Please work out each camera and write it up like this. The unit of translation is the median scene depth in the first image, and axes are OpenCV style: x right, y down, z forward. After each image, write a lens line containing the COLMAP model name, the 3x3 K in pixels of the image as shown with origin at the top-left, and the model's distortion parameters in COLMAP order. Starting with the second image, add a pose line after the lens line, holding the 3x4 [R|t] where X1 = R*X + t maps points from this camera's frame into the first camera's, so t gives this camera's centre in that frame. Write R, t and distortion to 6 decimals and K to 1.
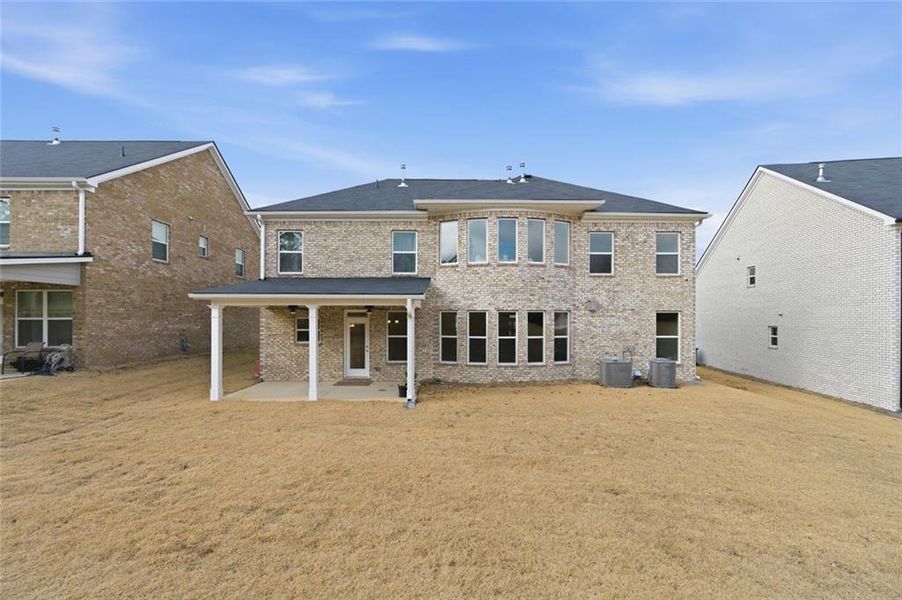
lens RADIAL K [[404.4, 0, 449.4], [0, 404.4, 302.7], [0, 0, 1]] dist [0.001950, -0.000839]
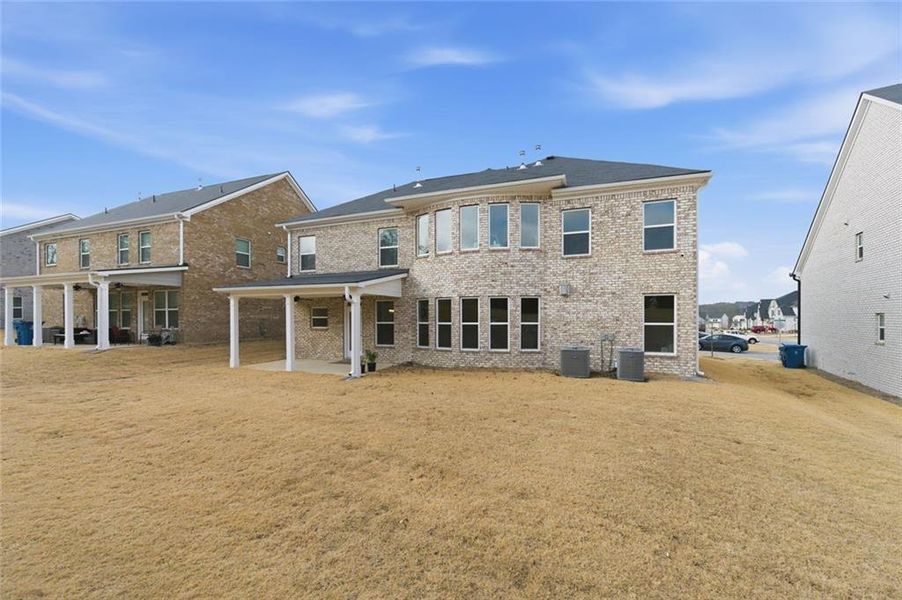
lens RADIAL K [[404.4, 0, 446.4], [0, 404.4, 306.1], [0, 0, 1]] dist [0.001950, -0.000839]
pose [[0.916926, -0.015734, -0.398747, 0.480456], [0.018415, 0.999826, 0.002895, 0.037316], [0.398632, -0.009998, 0.917056, 0.043406]]
